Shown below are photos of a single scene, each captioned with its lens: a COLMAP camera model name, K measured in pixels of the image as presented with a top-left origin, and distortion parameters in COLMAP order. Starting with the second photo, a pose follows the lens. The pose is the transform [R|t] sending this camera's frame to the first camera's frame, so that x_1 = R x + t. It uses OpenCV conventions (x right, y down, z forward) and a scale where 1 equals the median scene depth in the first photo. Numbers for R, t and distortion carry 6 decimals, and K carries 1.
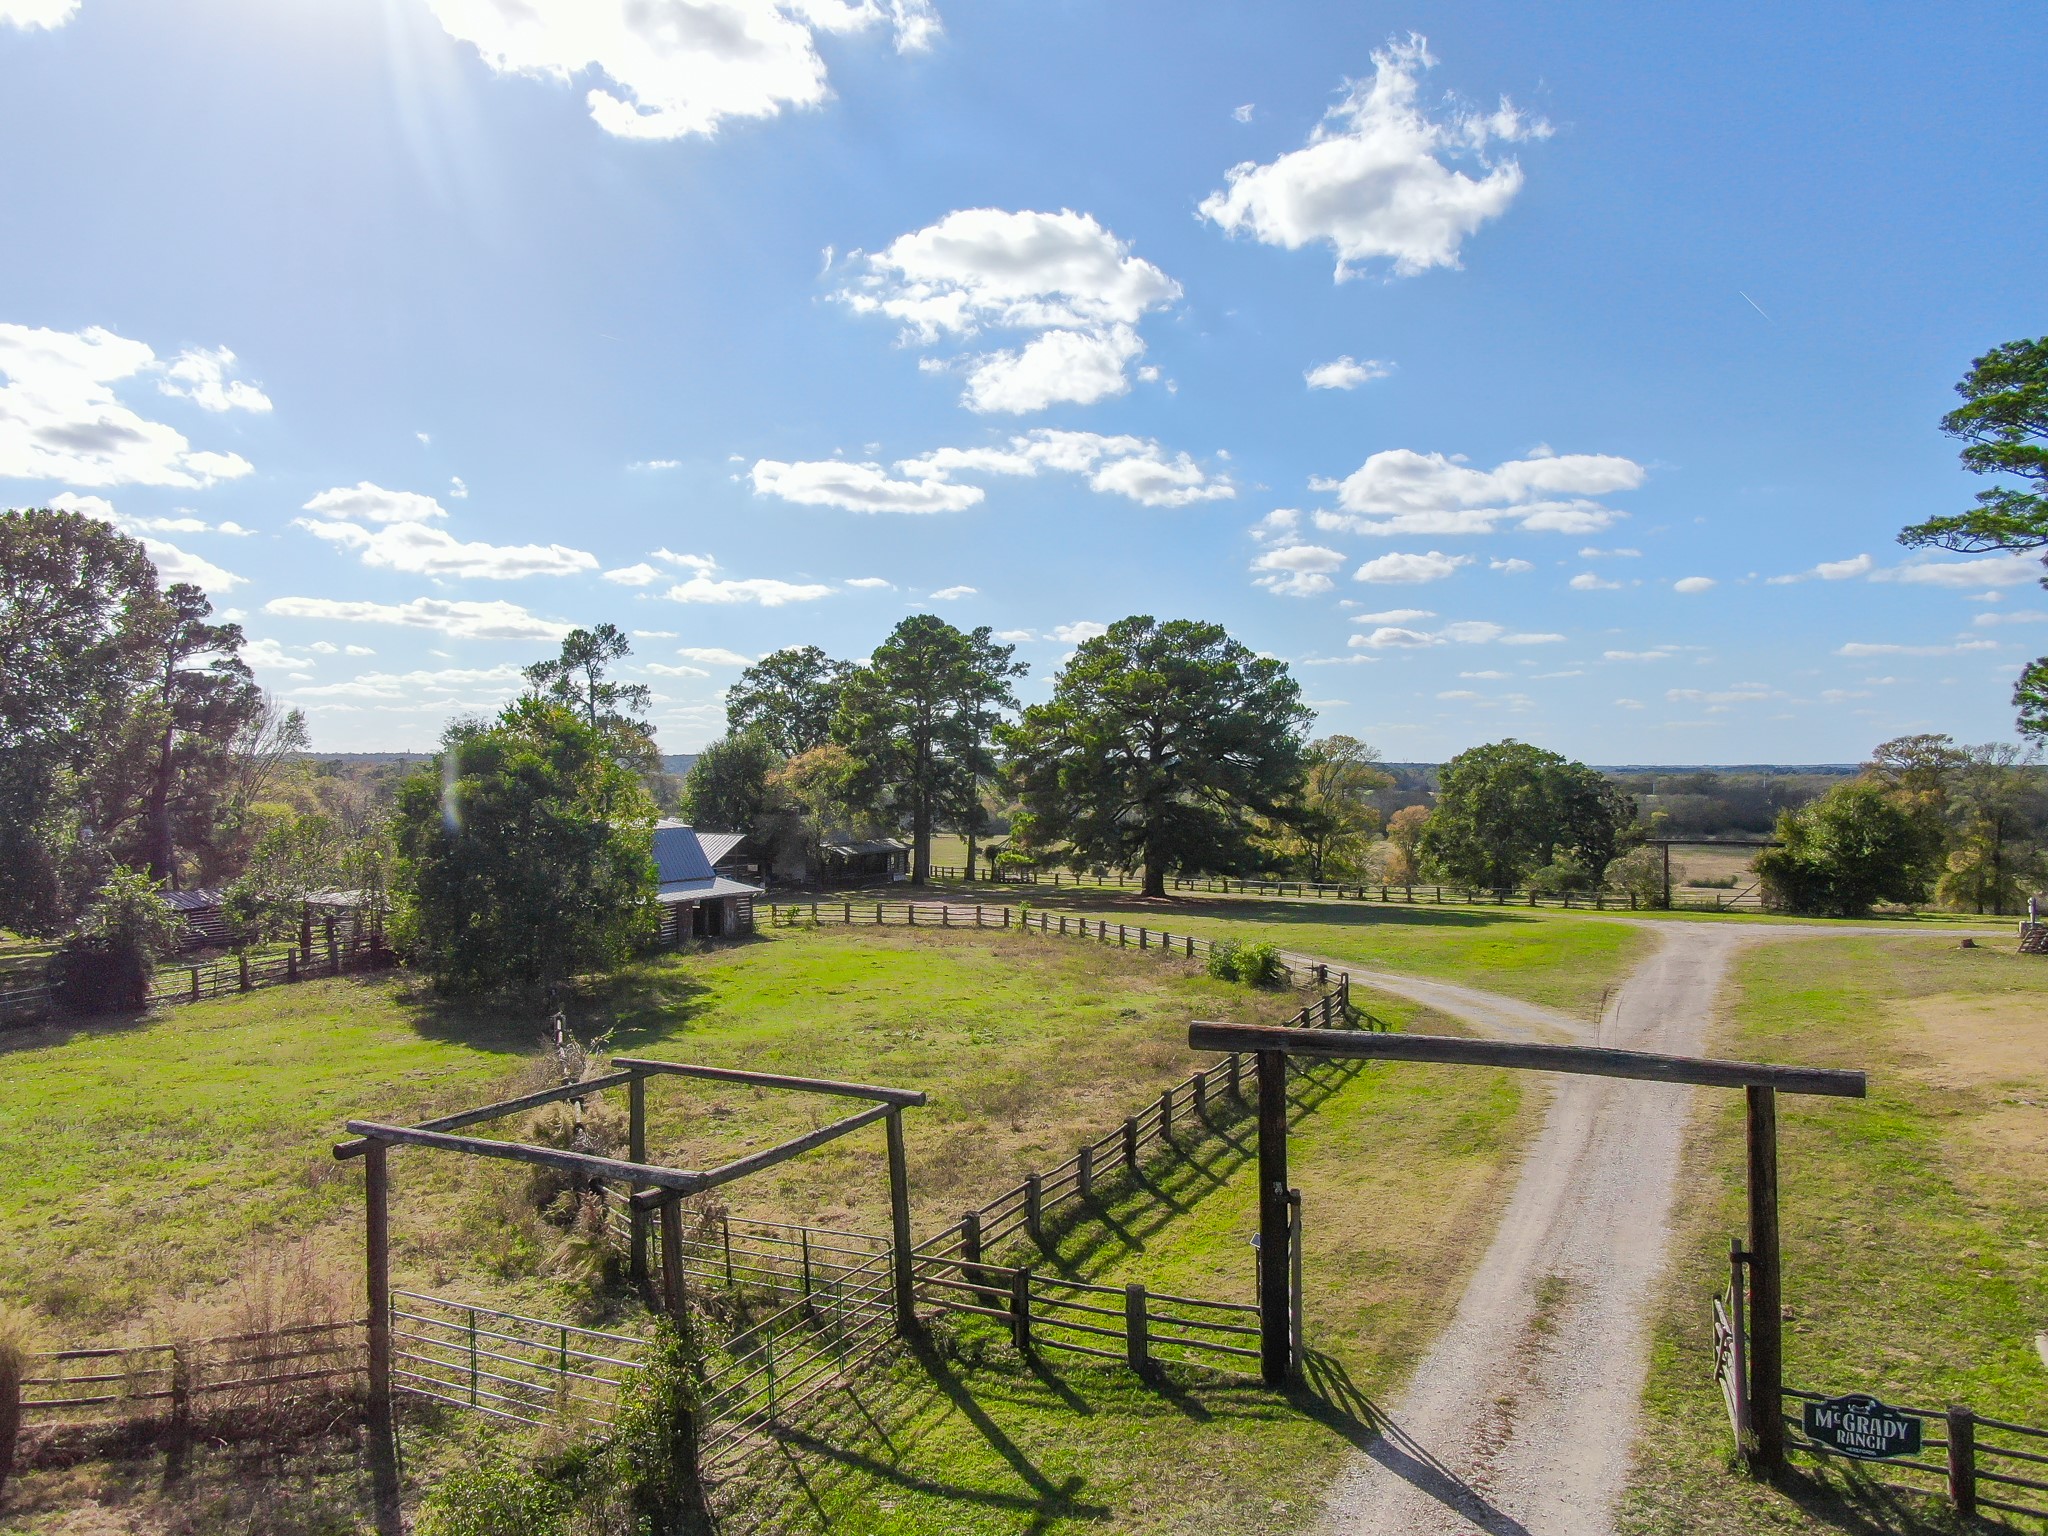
lens RADIAL K [[1481.5, 0, 1024.0], [0, 1481.5, 768.0], [0, 0, 1]] dist [-0.042947, 0.038075]
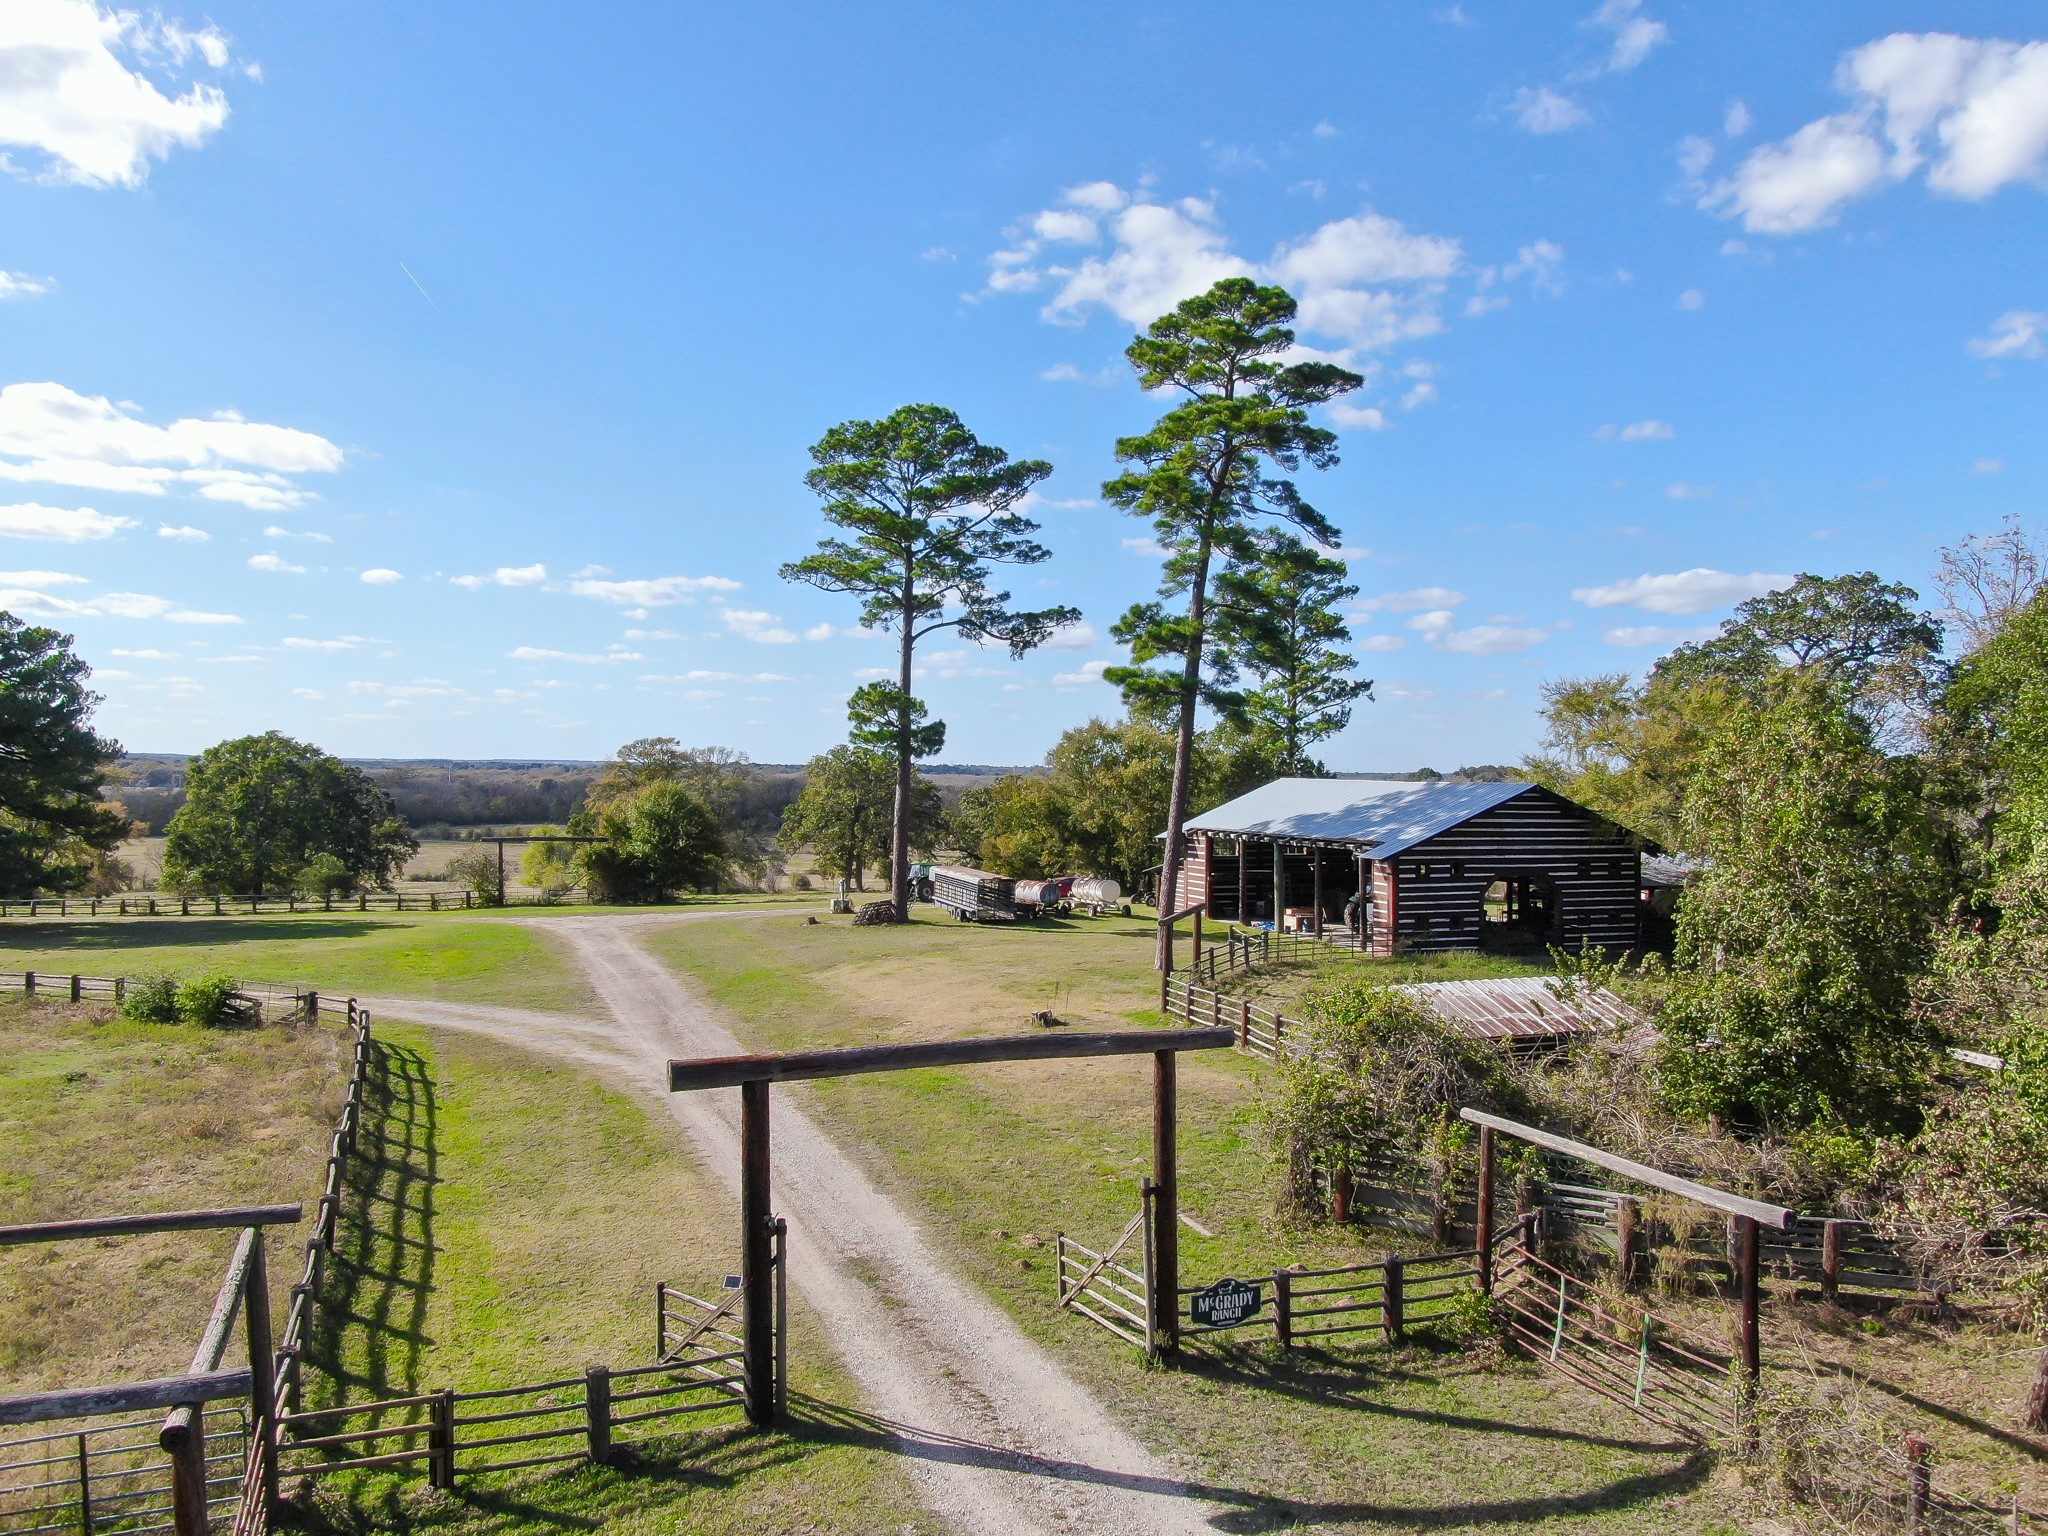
lens RADIAL K [[1491.5, 0, 1024.0], [0, 1491.5, 768.0], [0, 0, 1]] dist [-0.000253, 0.001238]
pose [[0.666990, 0.010632, 0.744991, -0.093094], [-0.014213, 0.999898, -0.001544, -0.002795], [-0.744931, -0.009559, 0.667073, 0.046383]]
